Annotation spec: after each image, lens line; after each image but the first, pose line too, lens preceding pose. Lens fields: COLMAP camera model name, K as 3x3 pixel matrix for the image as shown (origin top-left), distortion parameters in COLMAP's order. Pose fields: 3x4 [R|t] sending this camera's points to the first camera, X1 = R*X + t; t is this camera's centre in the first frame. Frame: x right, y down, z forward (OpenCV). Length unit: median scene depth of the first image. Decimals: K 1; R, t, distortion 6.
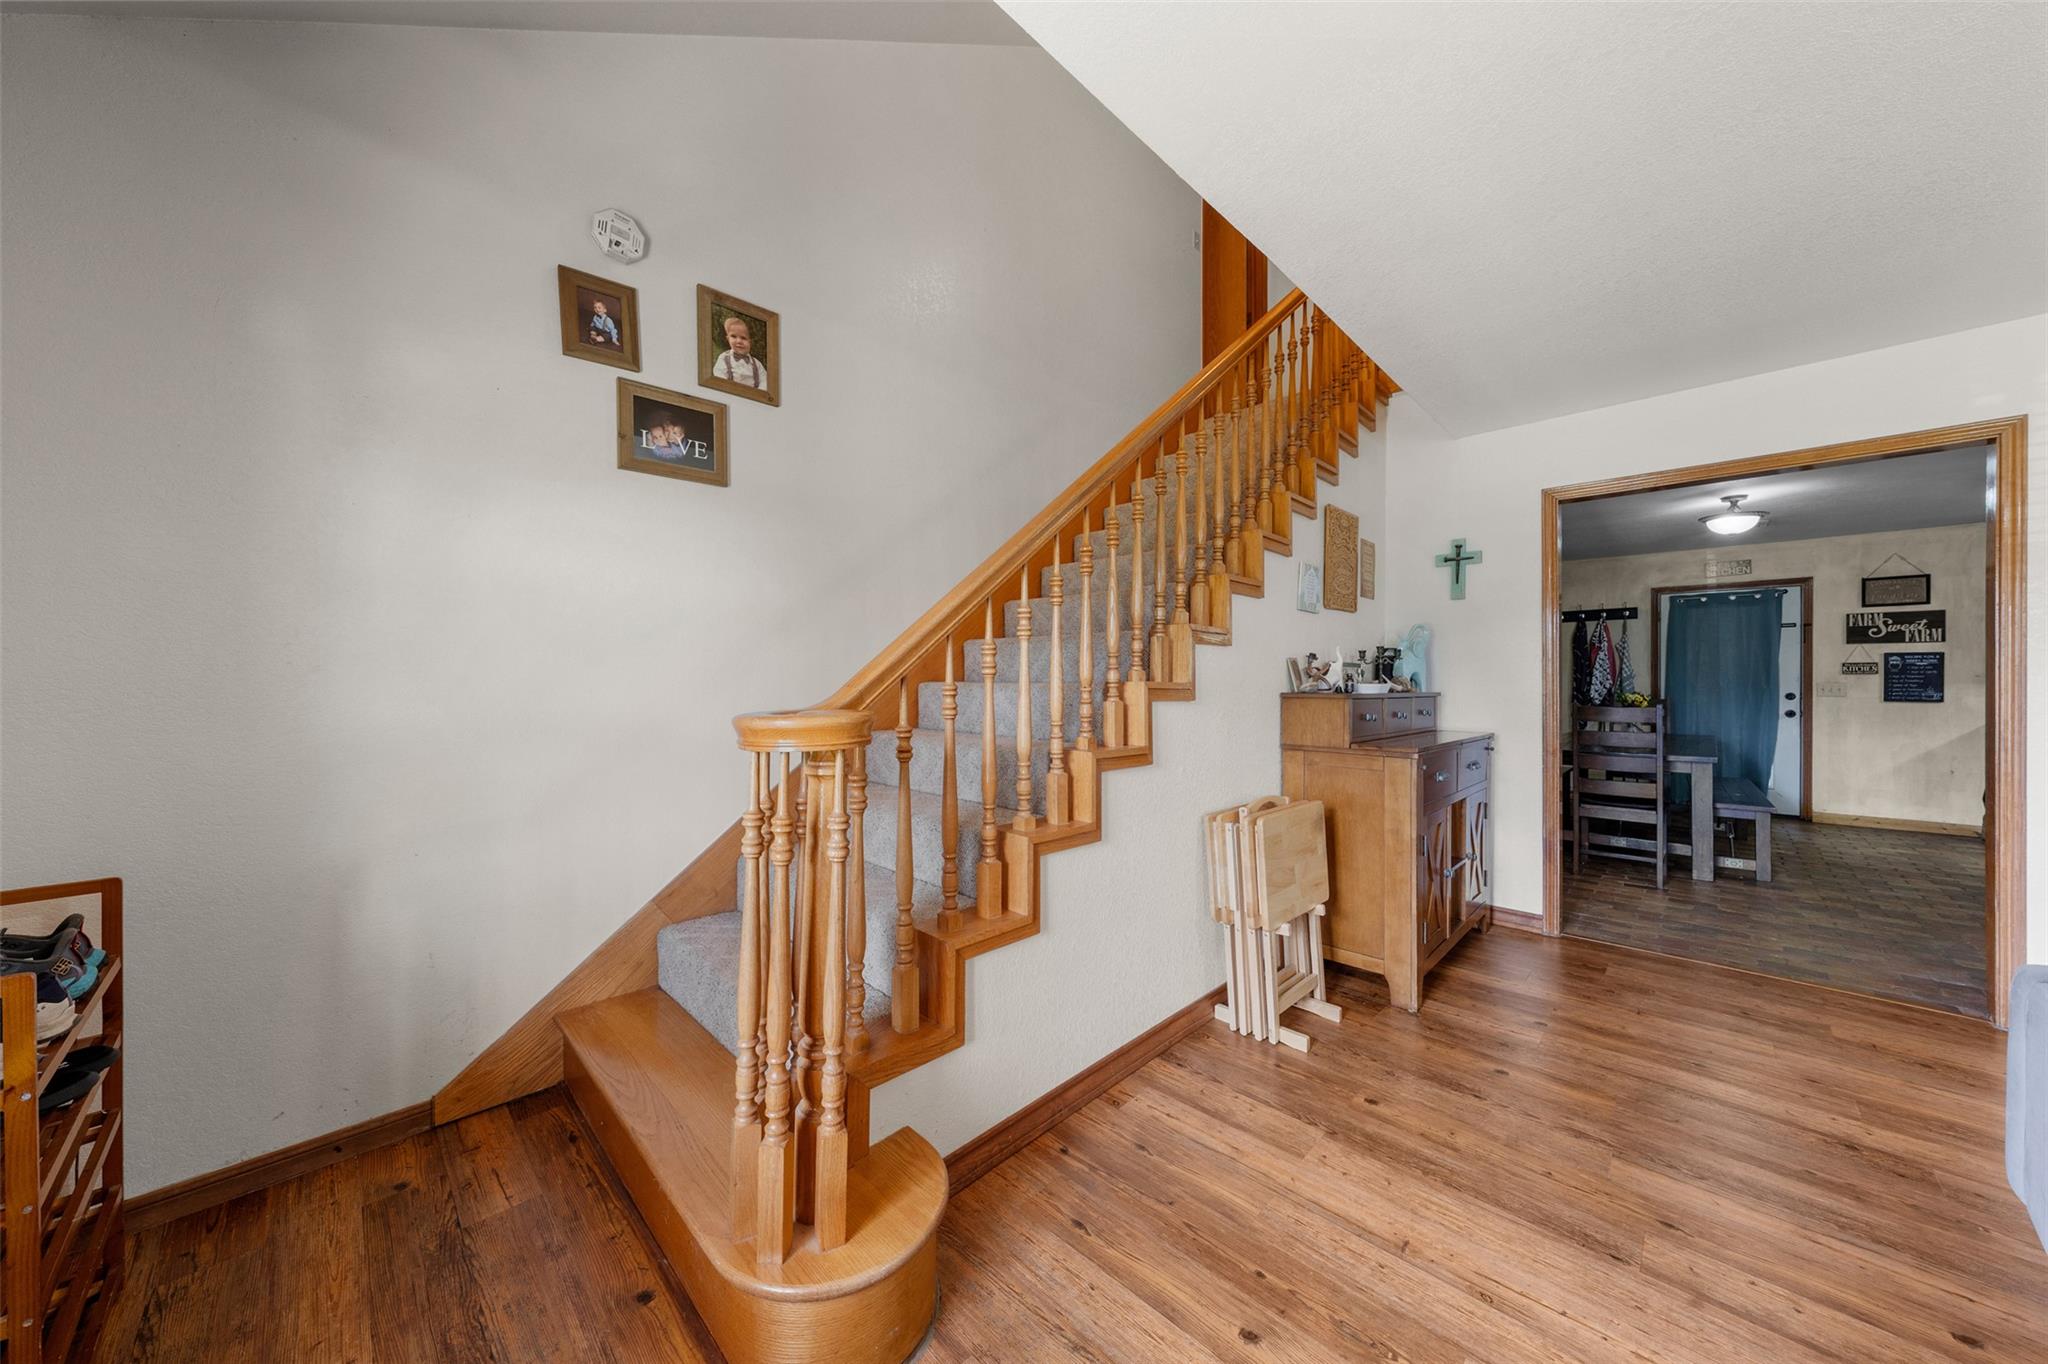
lens RADIAL K [[696.5, 0, 1024.0], [0, 696.5, 682.0], [0, 0, 1]] dist [-0.000983, 0.000193]
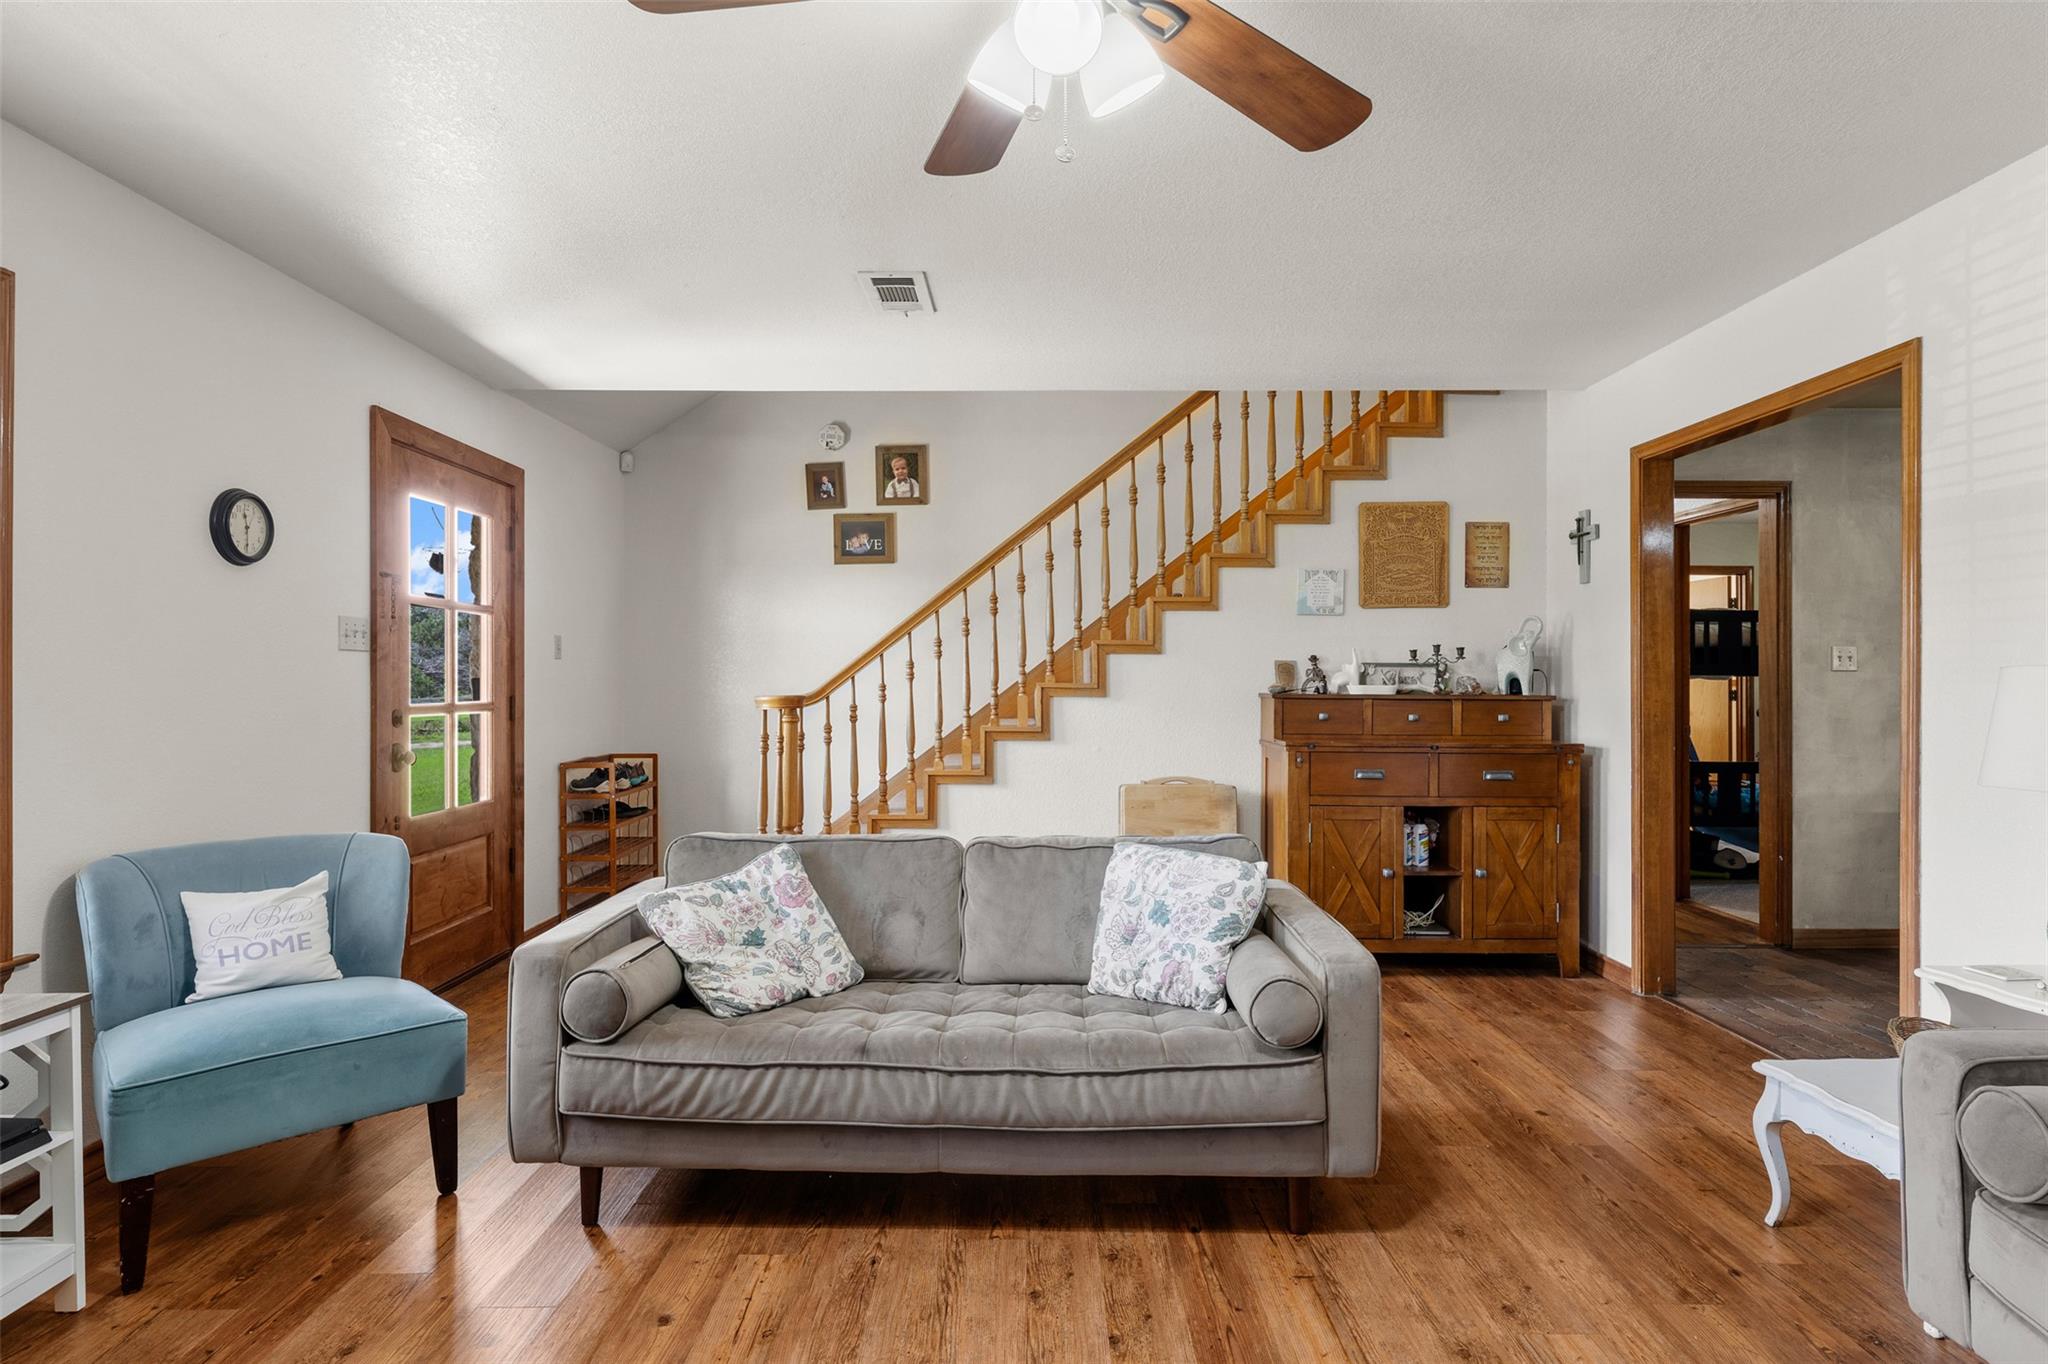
lens RADIAL K [[1071.9, 0, 1024.0], [0, 1071.9, 682.0], [0, 0, 1]] dist [0.002678, 0.000067]
pose [[0.702038, -0.000763, -0.712139, 0.904170], [-0.000916, 0.999998, -0.001975, 0.001457], [0.712139, 0.002039, 0.702036, -0.311753]]
